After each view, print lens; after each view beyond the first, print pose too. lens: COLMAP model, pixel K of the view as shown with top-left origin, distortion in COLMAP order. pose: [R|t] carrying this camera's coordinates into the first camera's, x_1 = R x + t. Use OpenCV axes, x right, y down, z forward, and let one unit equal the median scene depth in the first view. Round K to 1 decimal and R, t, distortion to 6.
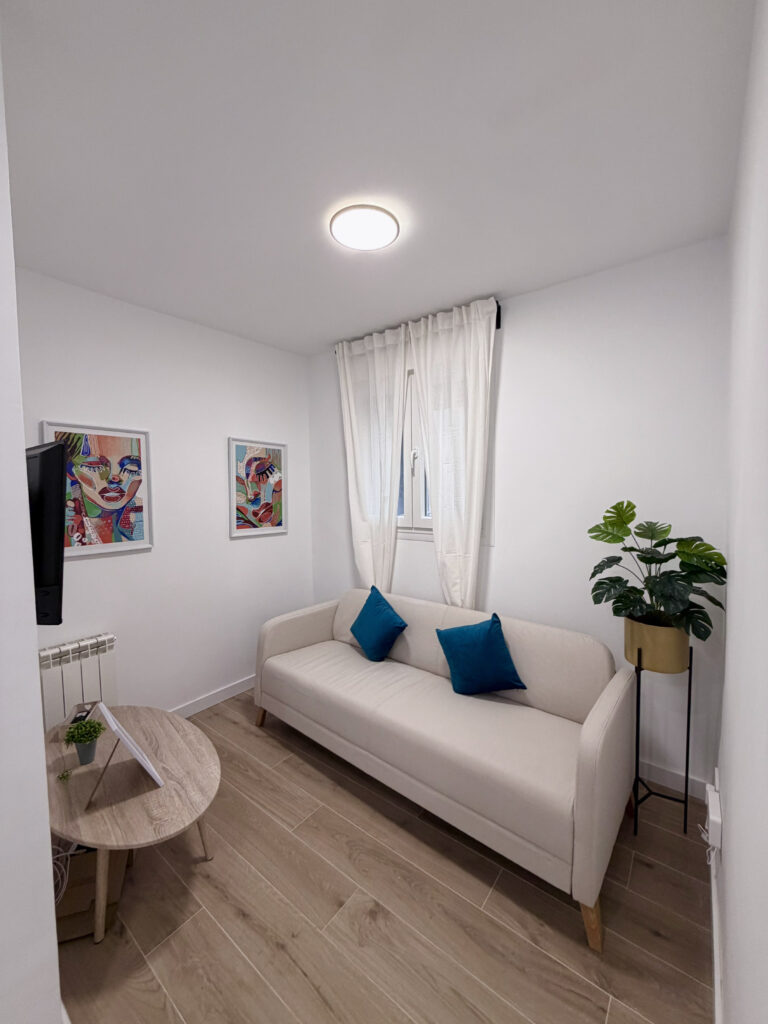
lens RADIAL K [[405.4, 0, 384.1], [0, 405.4, 509.6], [0, 0, 1]] dist [-0.002903, 0.000524]
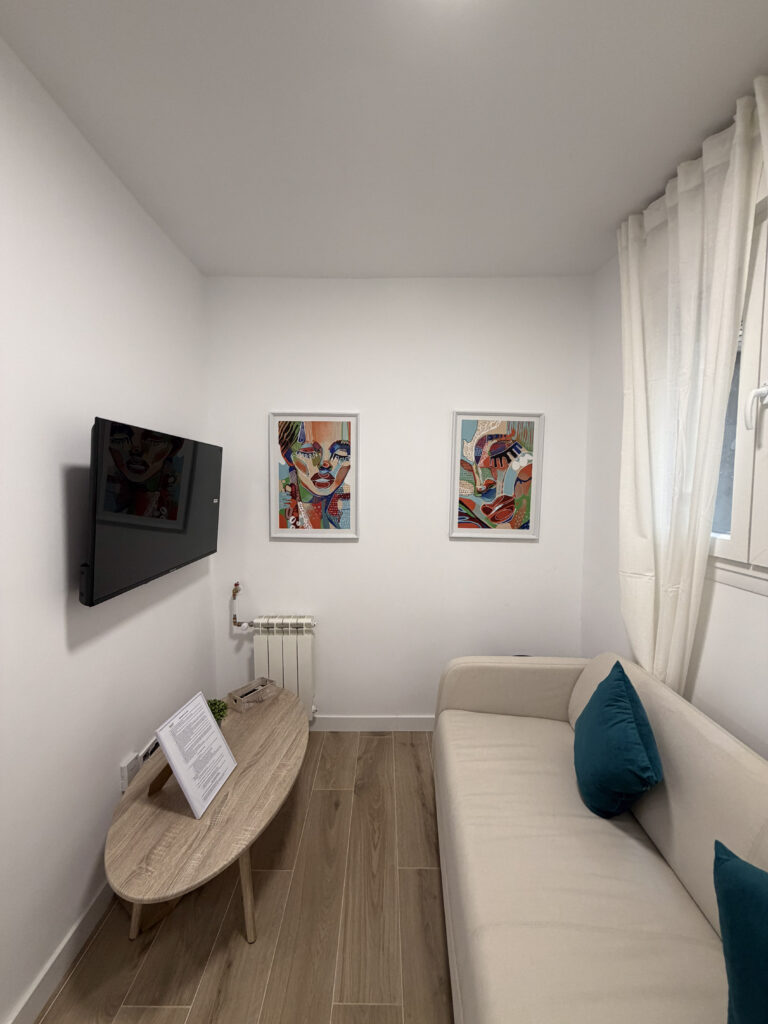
lens RADIAL K [[405.4, 0, 384.1], [0, 405.4, 509.6], [0, 0, 1]] dist [-0.002903, 0.000524]
pose [[0.614215, 0.066234, -0.786354, 0.198346], [-0.052166, 0.997700, 0.043290, -0.016055], [0.787413, 0.014432, 0.616257, 0.477186]]
